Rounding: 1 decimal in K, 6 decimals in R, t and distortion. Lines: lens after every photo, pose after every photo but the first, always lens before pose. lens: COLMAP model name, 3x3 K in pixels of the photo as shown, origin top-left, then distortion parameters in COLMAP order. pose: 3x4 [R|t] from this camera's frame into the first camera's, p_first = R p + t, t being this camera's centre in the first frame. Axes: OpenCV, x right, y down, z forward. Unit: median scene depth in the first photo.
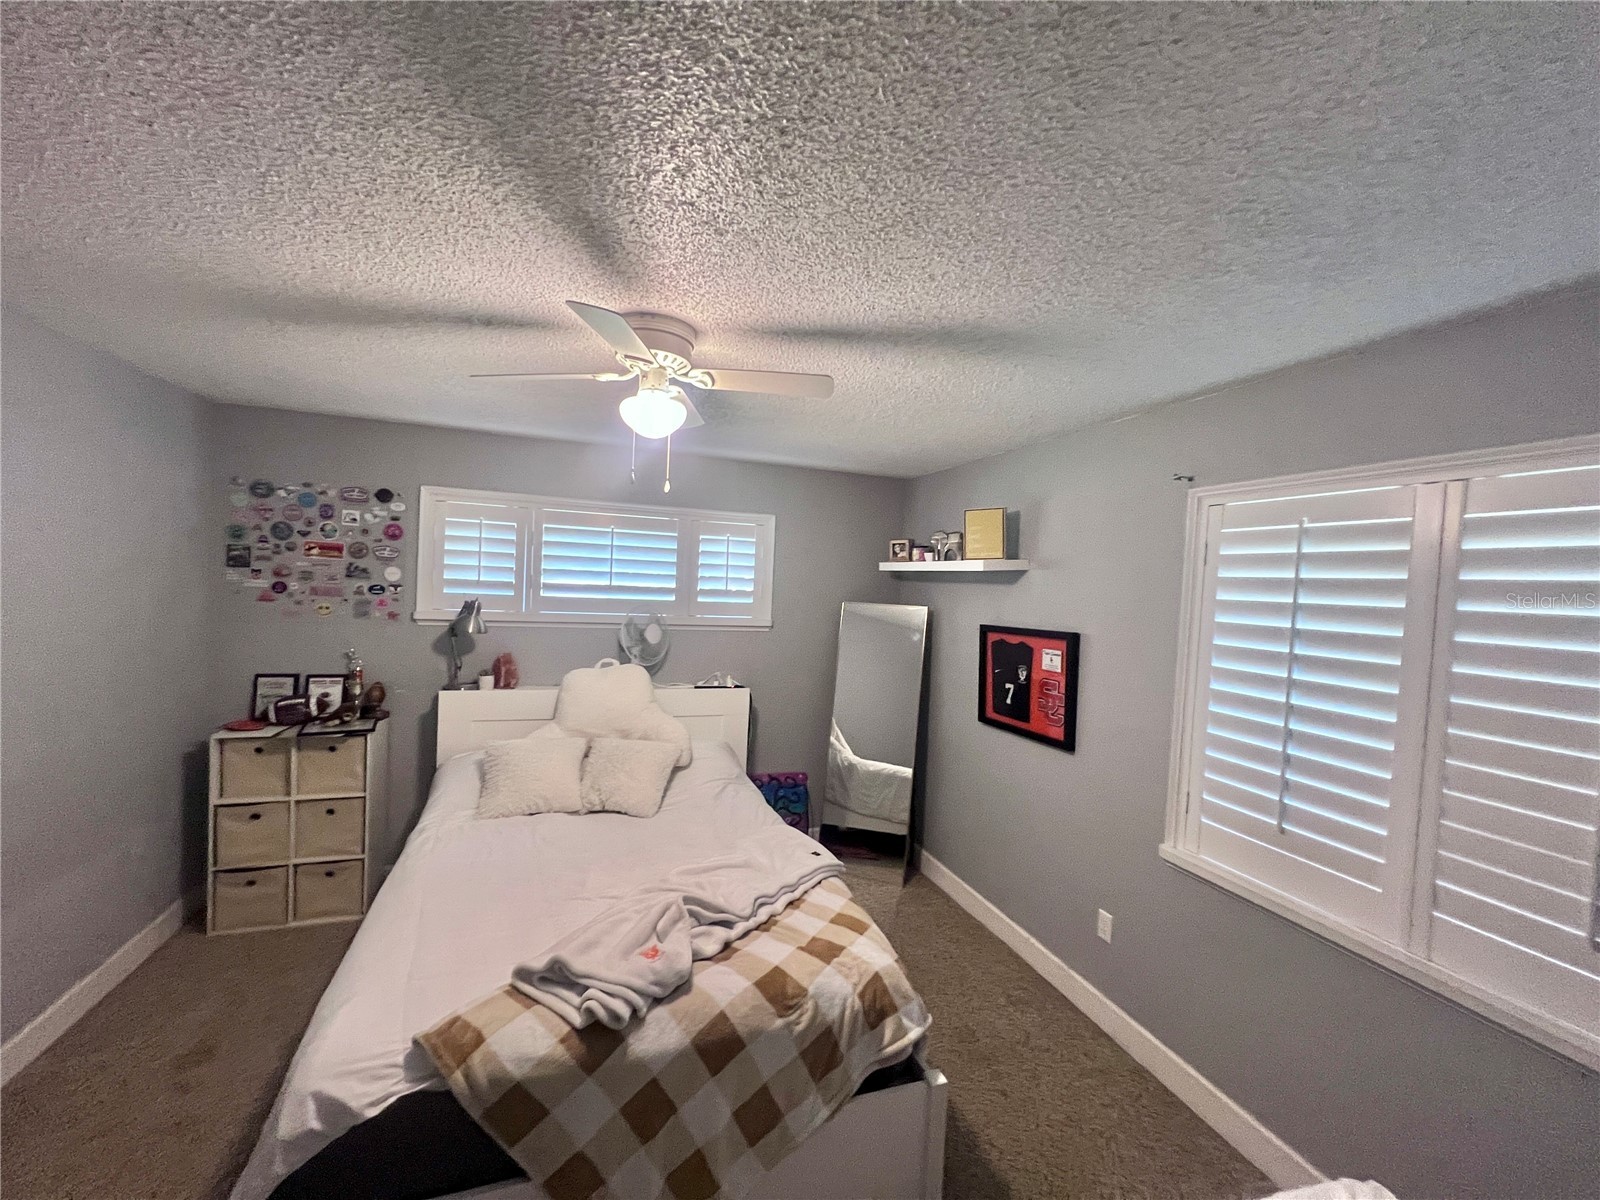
lens RADIAL K [[639.1, 0, 801.5], [0, 639.1, 602.9], [0, 0, 1]] dist [-0.000764, 0.000629]
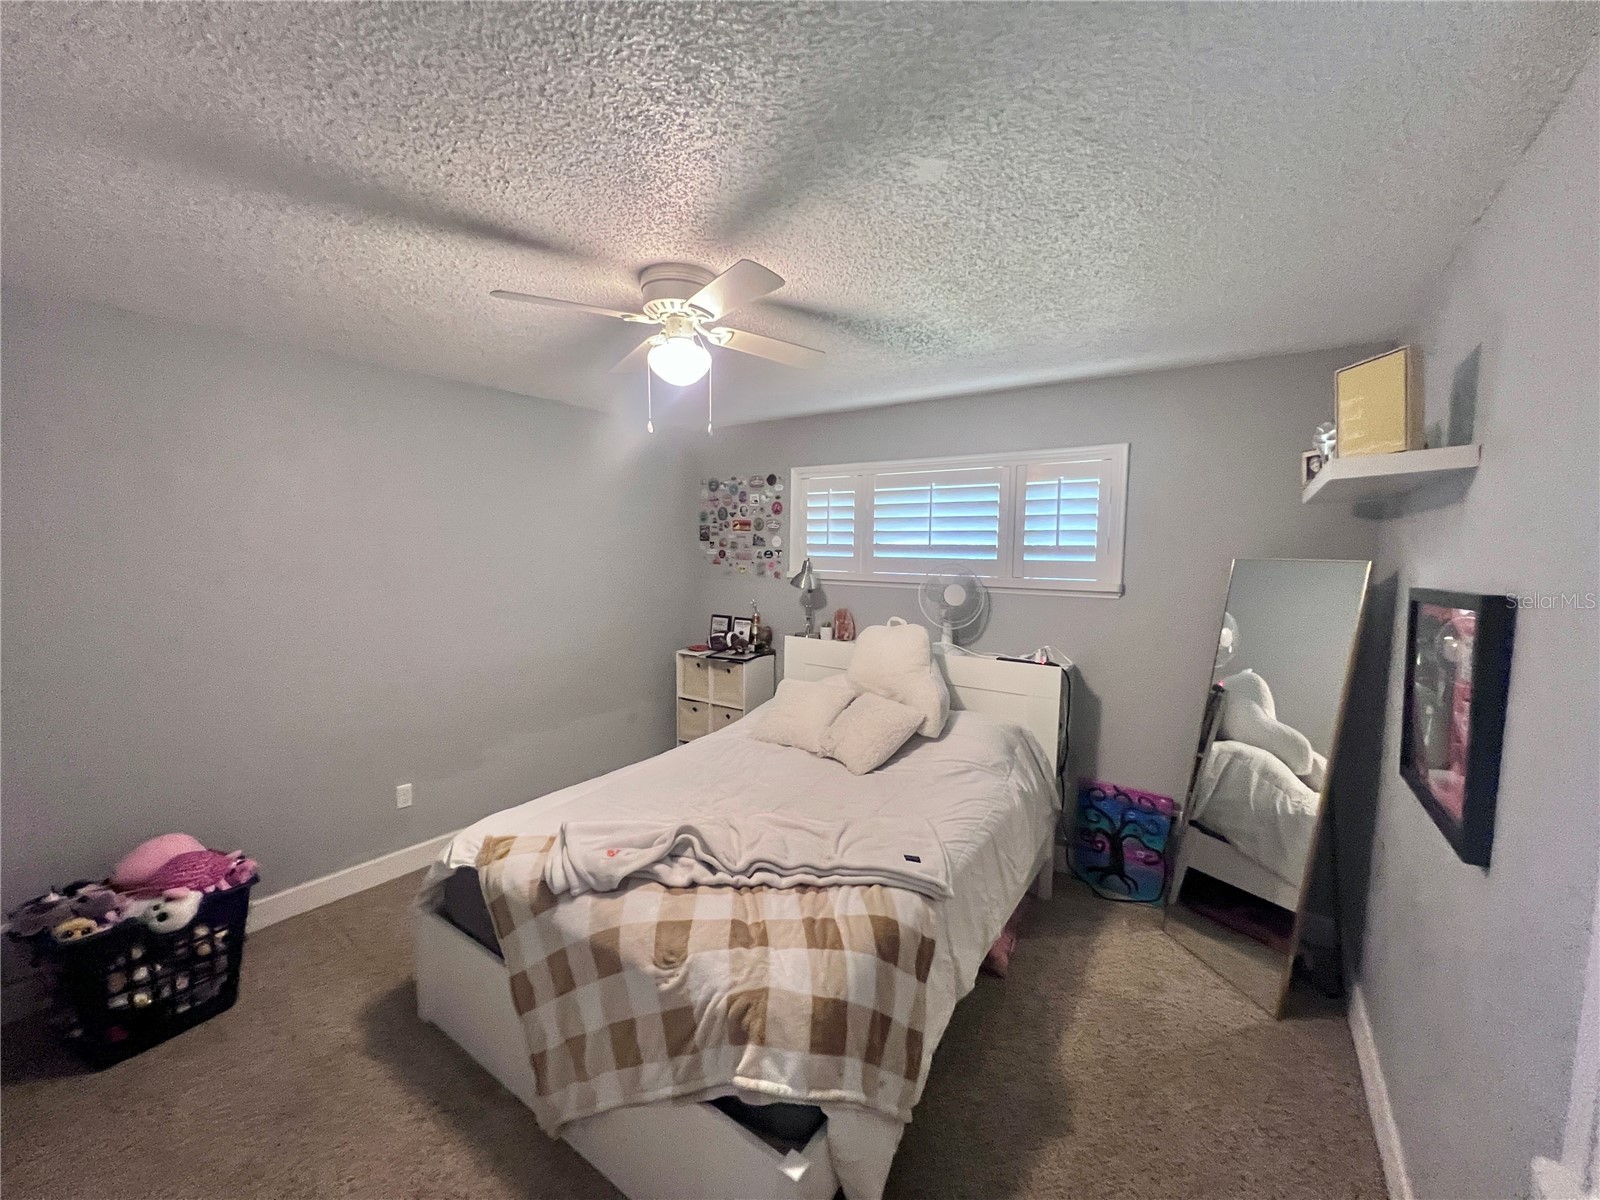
lens RADIAL K [[639.1, 0, 802.0], [0, 639.1, 603.2], [0, 0, 1]] dist [-0.000764, 0.000629]
pose [[0.582538, 0.032310, -0.812161, 0.480753], [-0.011887, 0.999441, 0.031235, 0.041804], [0.812717, -0.008542, 0.582597, 0.351848]]
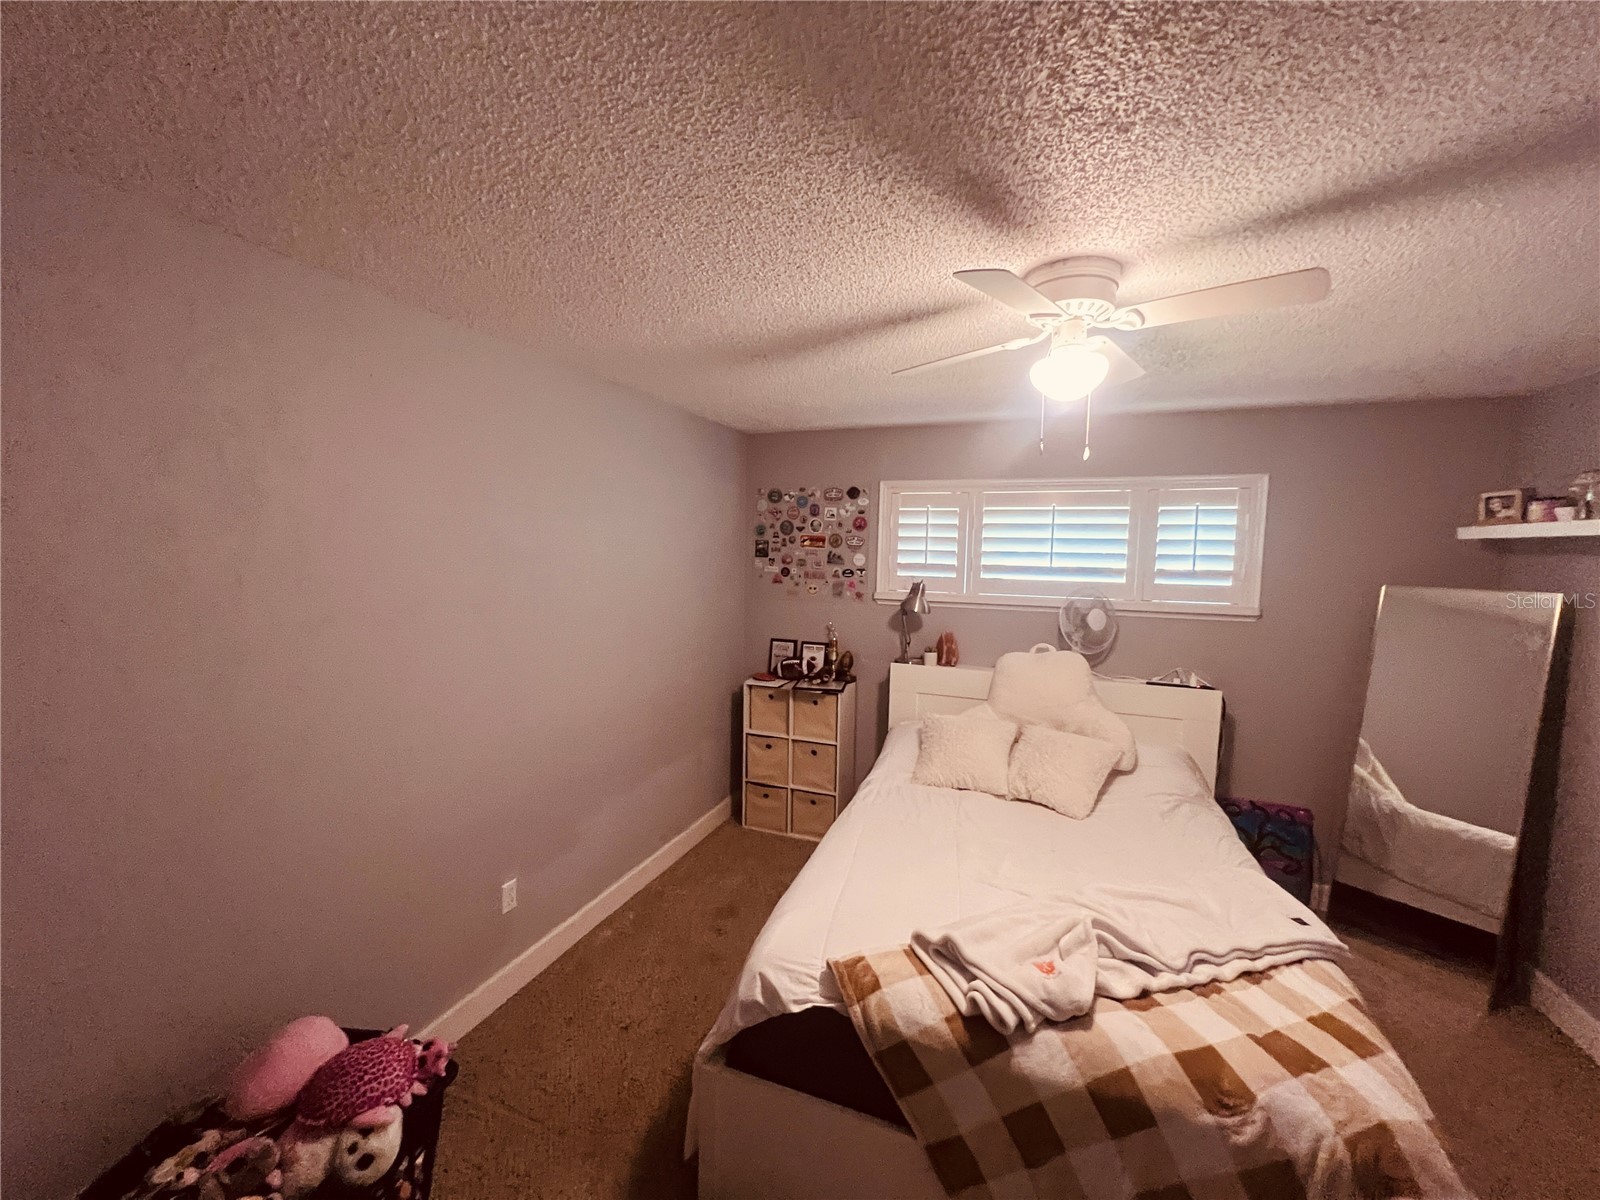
lens RADIAL K [[639.1, 0, 804.7], [0, 639.1, 602.3], [0, 0, 1]] dist [-0.000764, 0.000629]
pose [[0.763807, 0.021391, -0.645090, 0.045007], [-0.004194, 0.999594, 0.028181, -0.000122], [0.645431, -0.018820, 0.763587, 0.049216]]
